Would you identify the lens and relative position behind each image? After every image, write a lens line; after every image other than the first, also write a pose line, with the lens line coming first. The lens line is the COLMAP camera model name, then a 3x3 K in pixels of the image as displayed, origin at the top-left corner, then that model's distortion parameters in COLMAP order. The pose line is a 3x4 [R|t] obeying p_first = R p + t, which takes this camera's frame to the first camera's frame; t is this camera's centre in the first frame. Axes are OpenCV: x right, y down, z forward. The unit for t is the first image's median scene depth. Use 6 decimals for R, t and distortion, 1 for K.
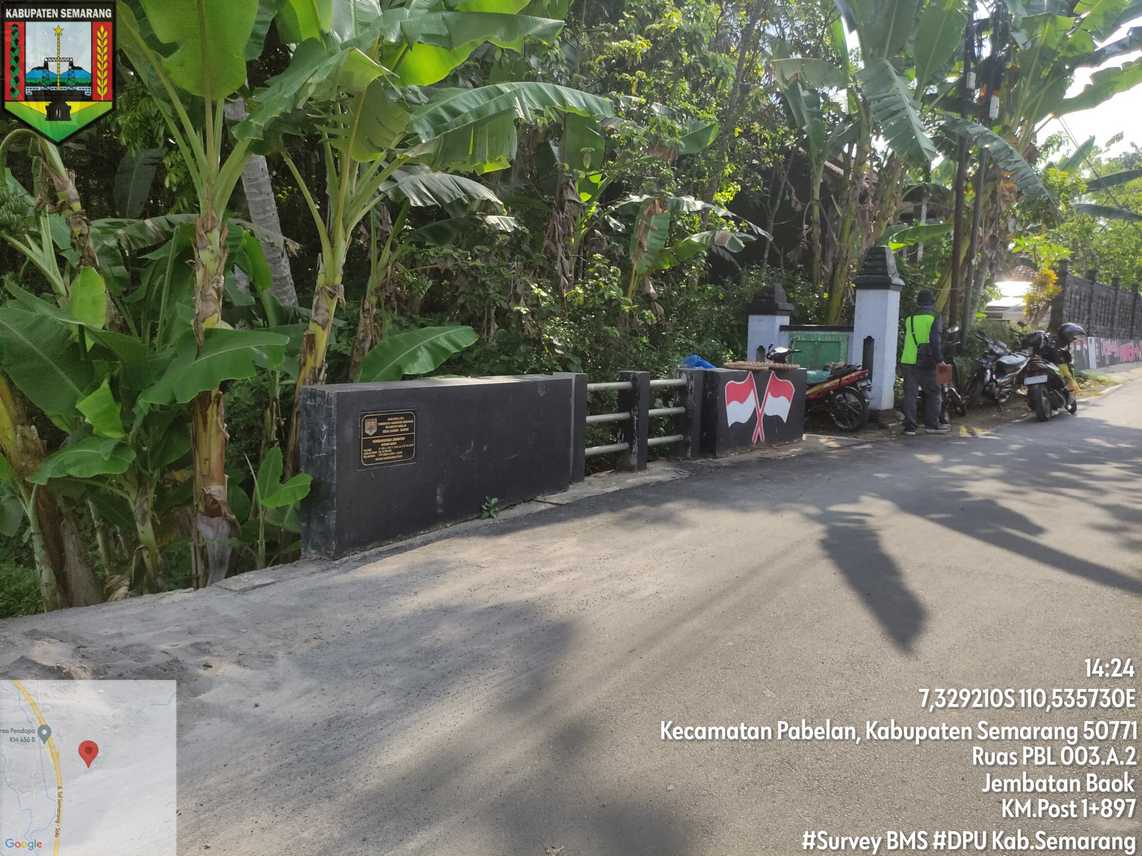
lens RADIAL K [[843.9, 0, 569.0], [0, 843.9, 428.3], [0, 0, 1]] dist [0.045848, -0.048137]
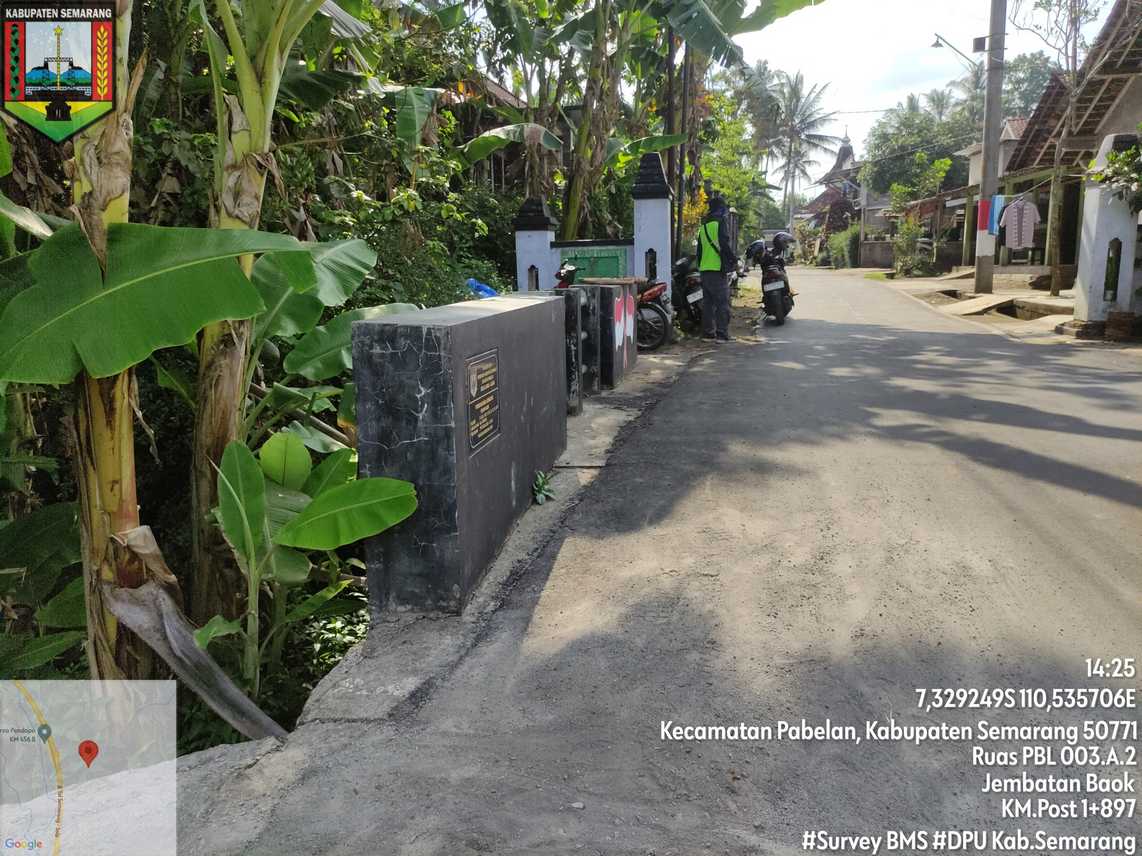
lens RADIAL K [[843.9, 0, 569.7], [0, 843.9, 424.9], [0, 0, 1]] dist [0.045848, -0.048137]
pose [[0.879349, -0.129559, 0.458214, -0.199039], [0.097410, 0.990868, 0.093229, -0.009274], [-0.466109, -0.037346, 0.883939, 0.196465]]
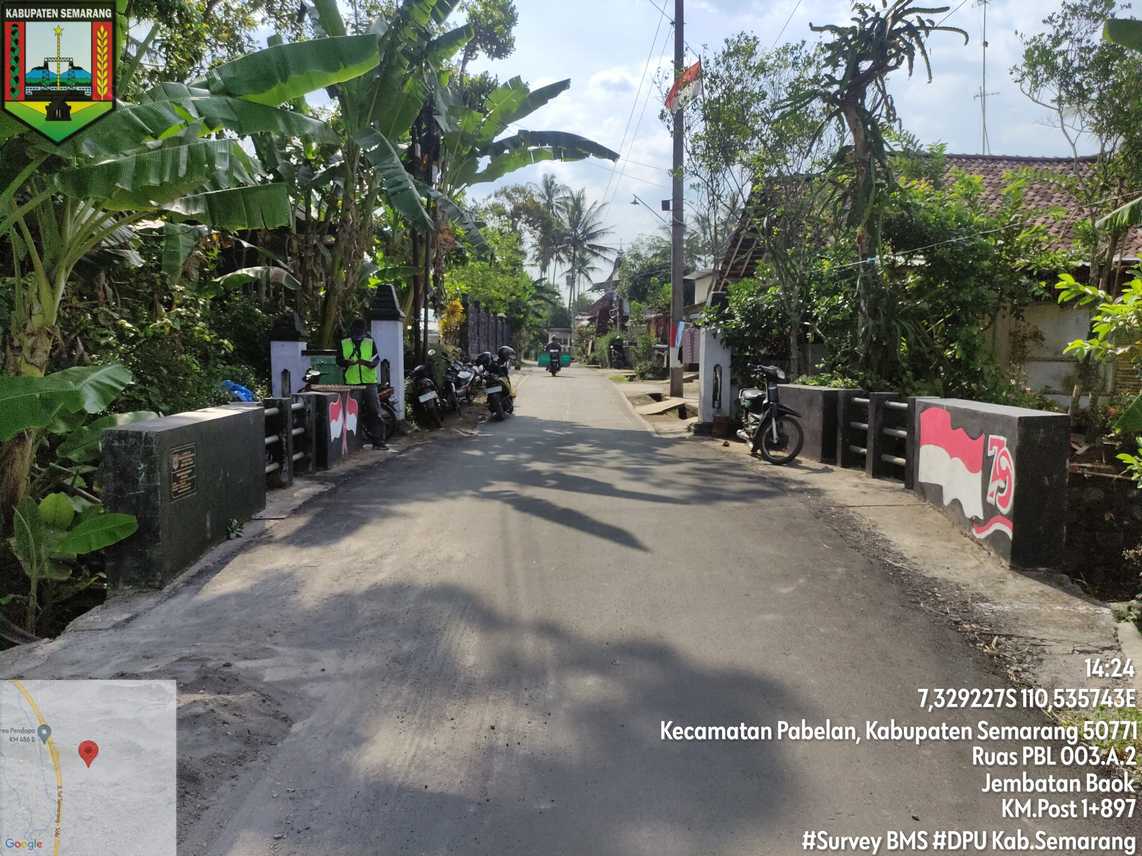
lens RADIAL K [[843.9, 0, 568.5], [0, 843.9, 422.7], [0, 0, 1]] dist [0.045848, -0.048137]
pose [[0.750375, -0.070744, 0.657216, -0.250780], [0.086615, 0.996207, 0.008341, -0.007465], [-0.655313, 0.050666, 0.753656, -0.064806]]
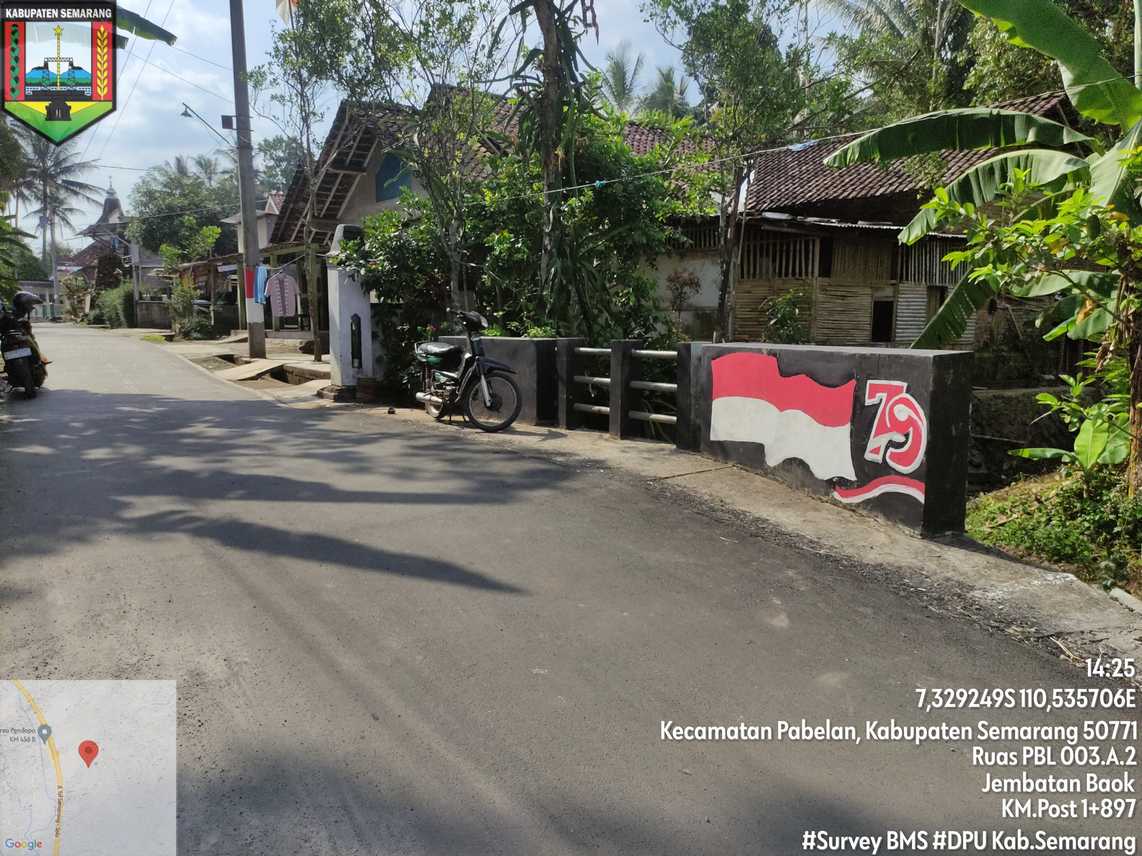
lens RADIAL K [[843.9, 0, 569.7], [0, 843.9, 427.0], [0, 0, 1]] dist [0.045848, -0.048137]
pose [[0.288273, -0.145585, 0.946416, -0.173359], [0.116060, 0.986400, 0.116384, -0.018595], [-0.950489, 0.076291, 0.301249, 0.183634]]
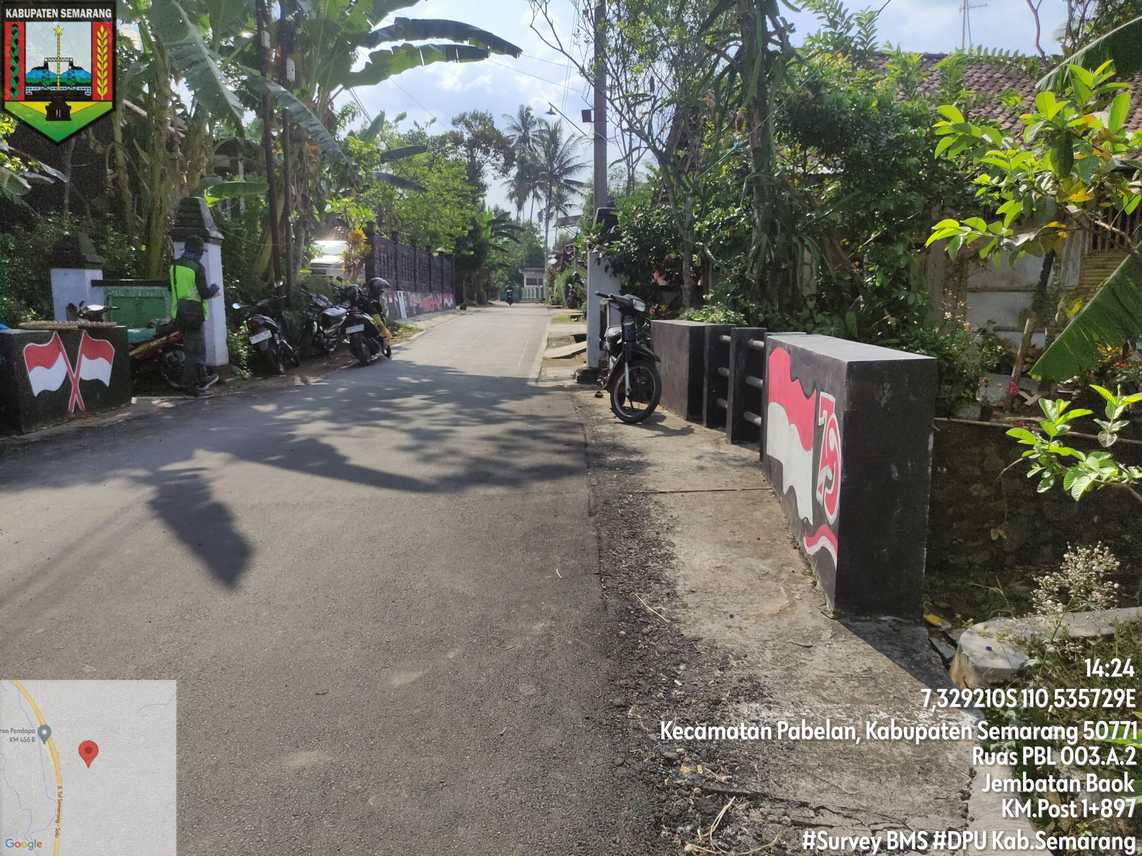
lens RADIAL K [[843.9, 0, 568.9], [0, 843.9, 427.7], [0, 0, 1]] dist [0.045848, -0.048137]
pose [[0.742542, -0.121912, 0.658611, 0.012590], [0.090225, 0.992540, 0.082001, 0.006052], [-0.663695, -0.001465, 0.748002, -0.013654]]
